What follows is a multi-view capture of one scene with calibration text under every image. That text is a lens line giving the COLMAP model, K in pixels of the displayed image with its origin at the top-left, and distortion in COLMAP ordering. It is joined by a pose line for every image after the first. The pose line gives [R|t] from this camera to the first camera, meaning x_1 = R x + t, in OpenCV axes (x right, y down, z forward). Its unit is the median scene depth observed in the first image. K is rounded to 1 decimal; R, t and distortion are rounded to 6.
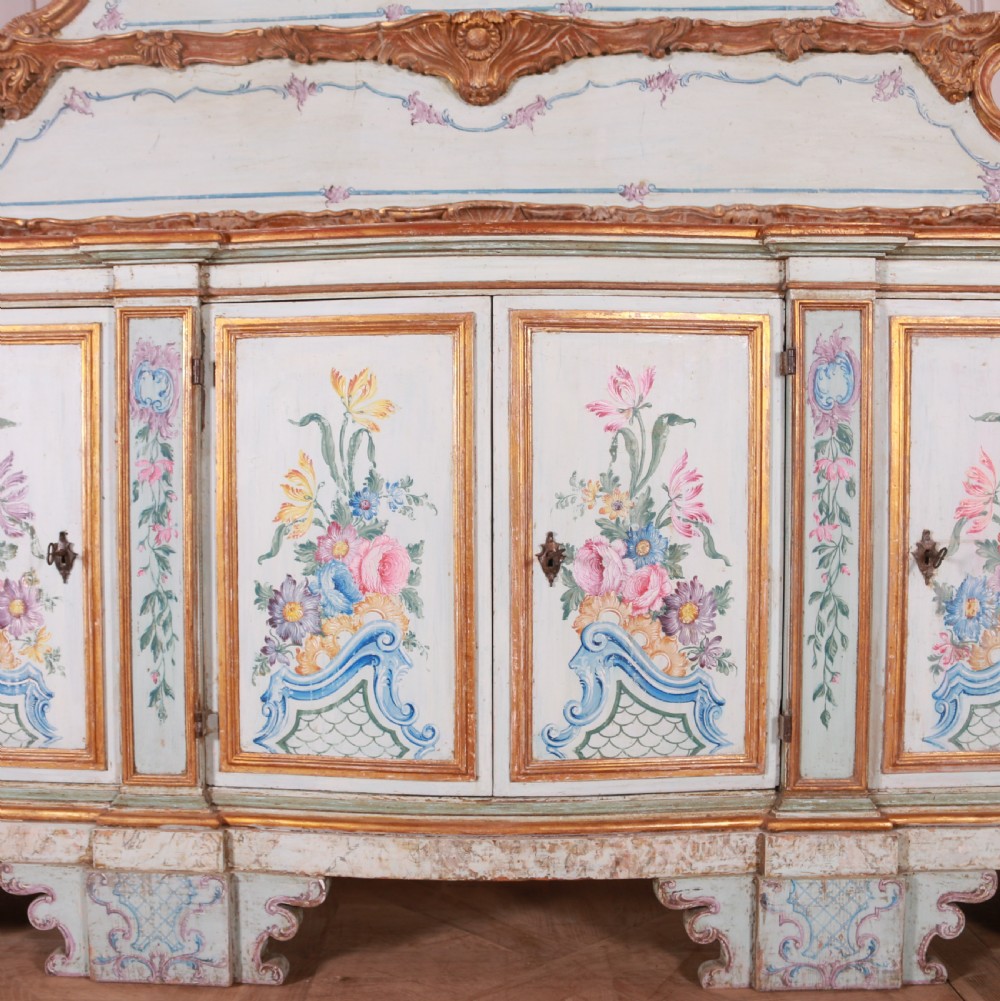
lens RADIAL K [[1231.1, 0, 435.2], [0, 1231.1, 523.6], [0, 0, 1]] dist [-0.160575, 0.131655]
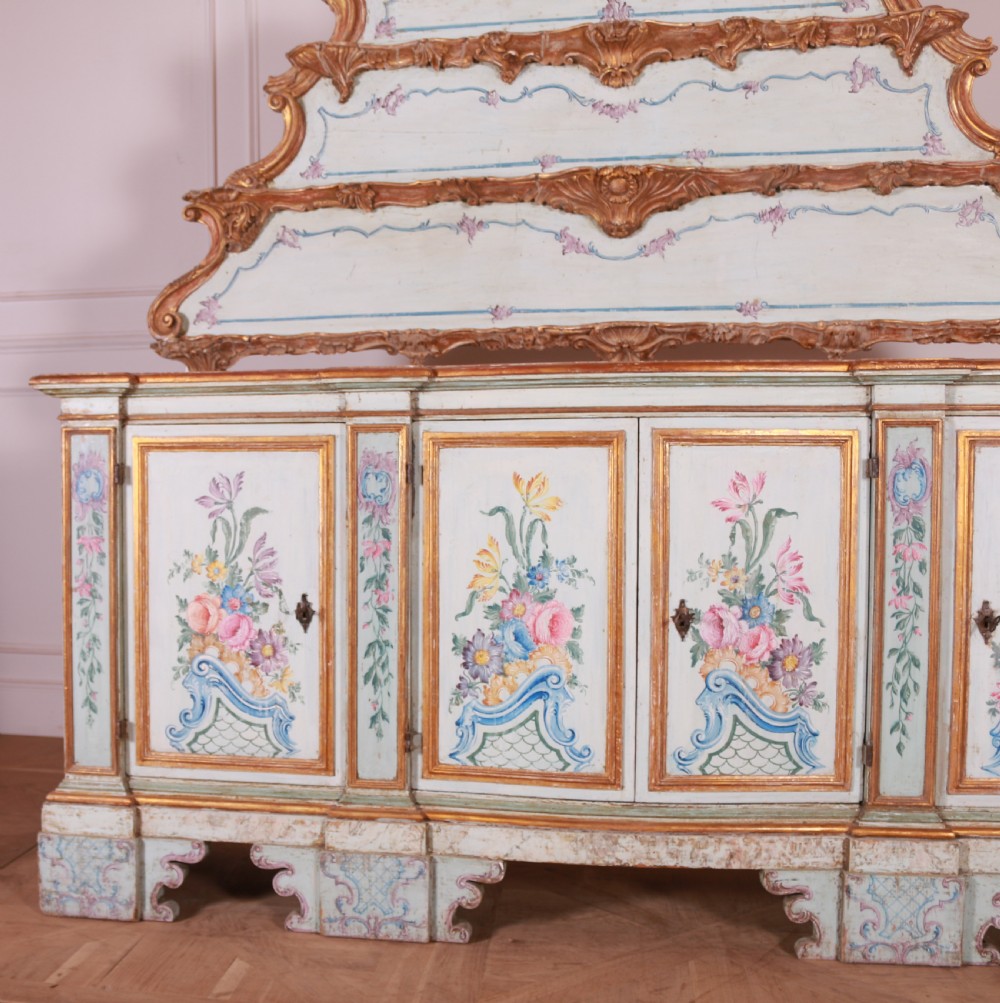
lens RADIAL K [[1287.4, 0, 323.6], [0, 1287.4, 545.5], [0, 0, 1]] dist [-0.163883, 0.132824]
pose [[0.987437, 0.006542, -0.157877, -0.068433], [-0.005873, 0.999972, 0.004704, -0.053647], [0.157903, -0.003718, 0.987448, -0.381947]]
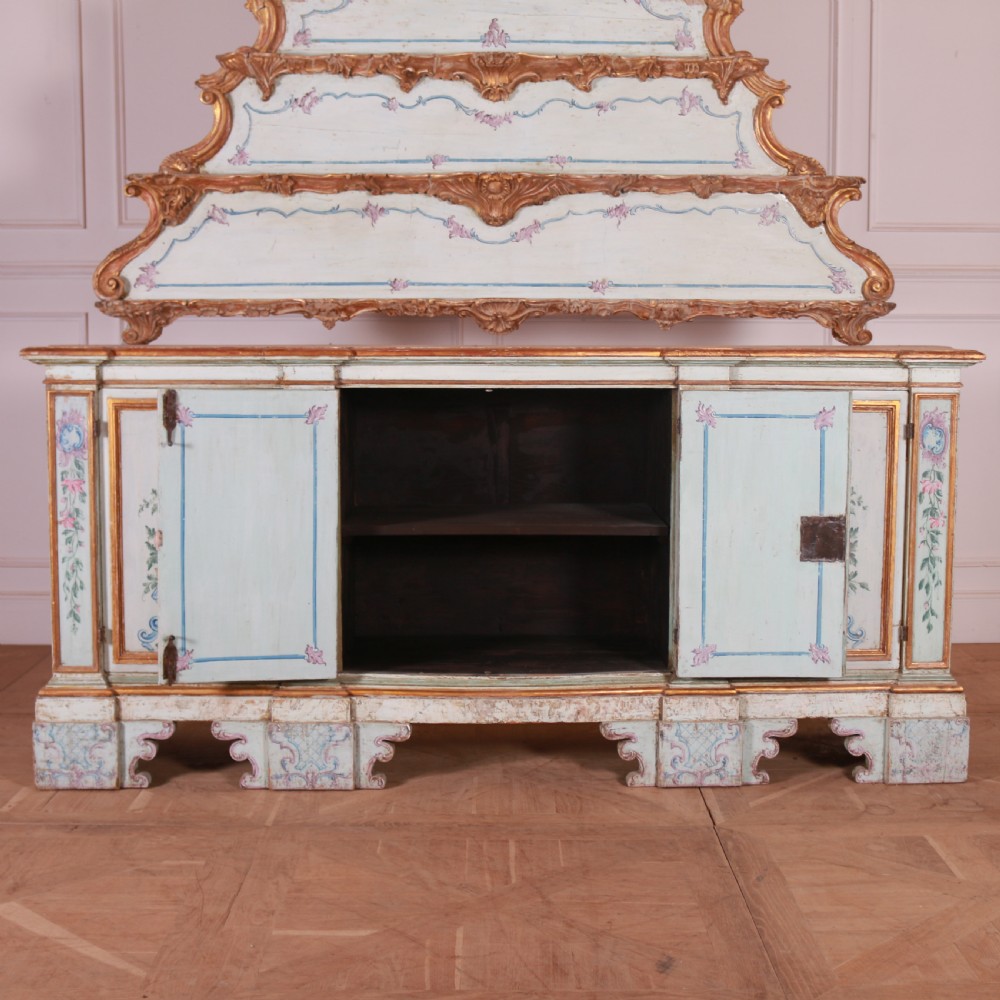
lens RADIAL K [[1636.4, 0, 522.4], [0, 1636.4, 532.6], [0, 0, 1]] dist [-0.153818, 0.360726]
pose [[0.996784, -0.002474, 0.080095, -0.116566], [-0.003566, 0.997164, 0.075176, -0.154372], [-0.080054, -0.075220, 0.993948, -1.297682]]
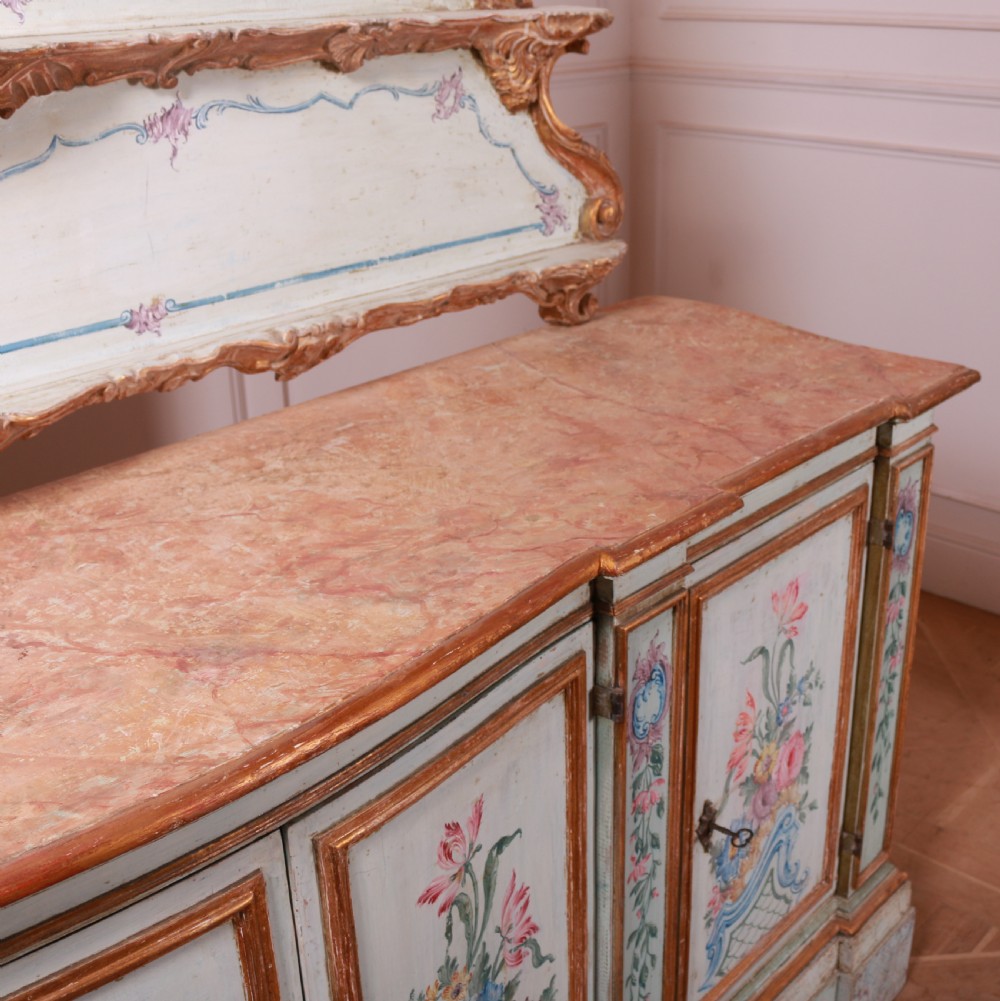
lens RADIAL K [[1292.2, 0, 543.1], [0, 1292.2, 494.2], [0, 0, 1]] dist [-0.166553, 0.134542]
pose [[0.627620, -0.298429, 0.719051, -0.239222], [0.055581, 0.938432, 0.340965, -0.503007], [-0.776534, -0.174030, 0.605565, 0.582506]]
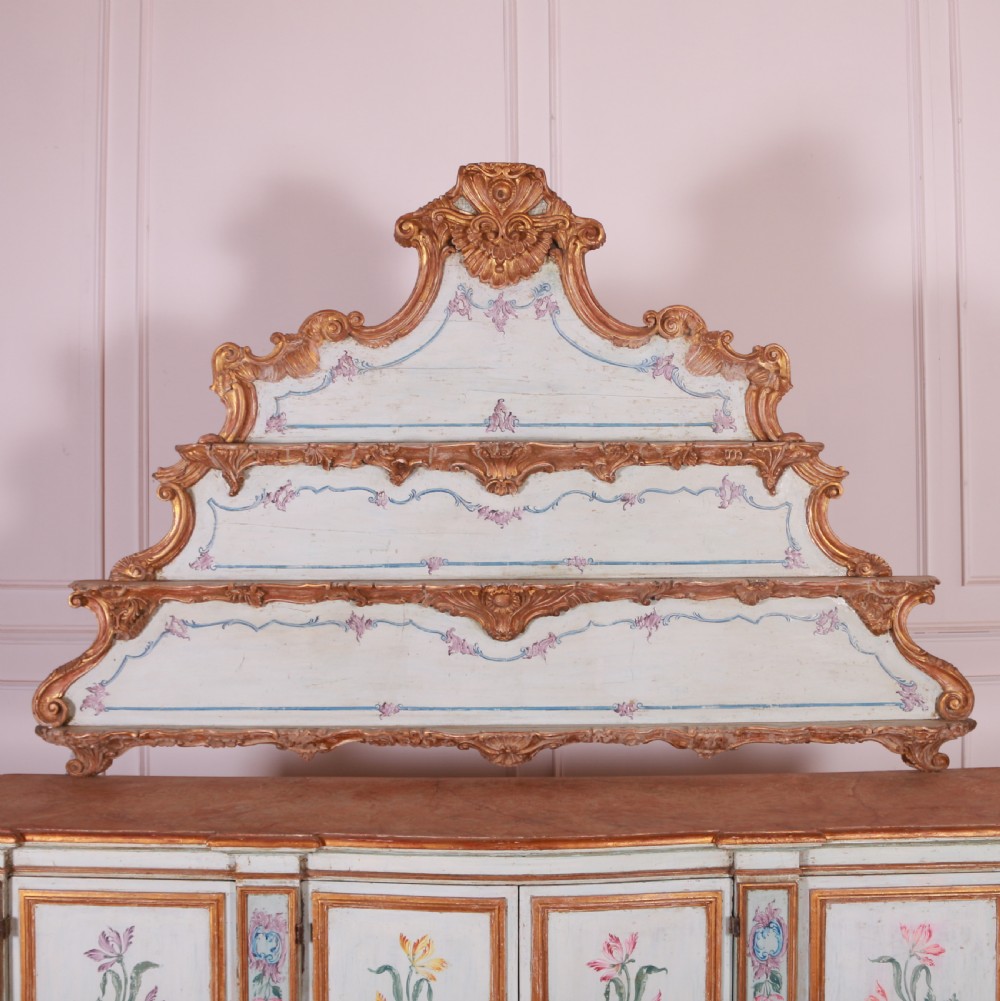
lens RADIAL K [[1309.8, 0, 489.4], [0, 1309.8, 498.5], [0, 0, 1]] dist [-0.157452, 0.132618]
pose [[0.998755, 0.001479, 0.049861, -0.057729], [0.002082, 0.997453, -0.071292, -0.505110], [-0.049840, 0.071307, 0.996208, -0.456881]]
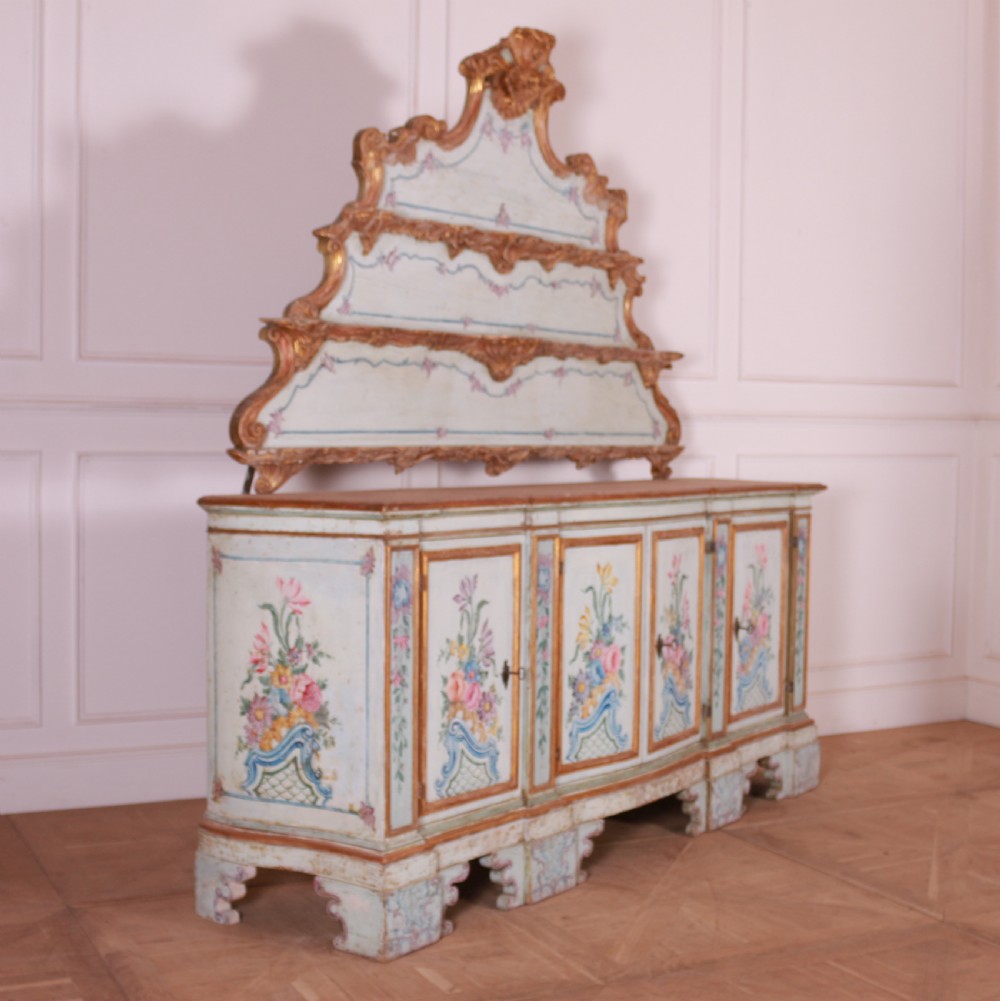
lens RADIAL K [[1431.1, 0, 343.7], [0, 1431.1, 597.7], [0, 0, 1]] dist [-0.159697, 0.140826]
pose [[0.653339, -0.079093, 0.752922, -2.083012], [0.037147, 0.996679, 0.072465, -0.251572], [-0.756153, -0.019376, 0.654107, -0.190108]]
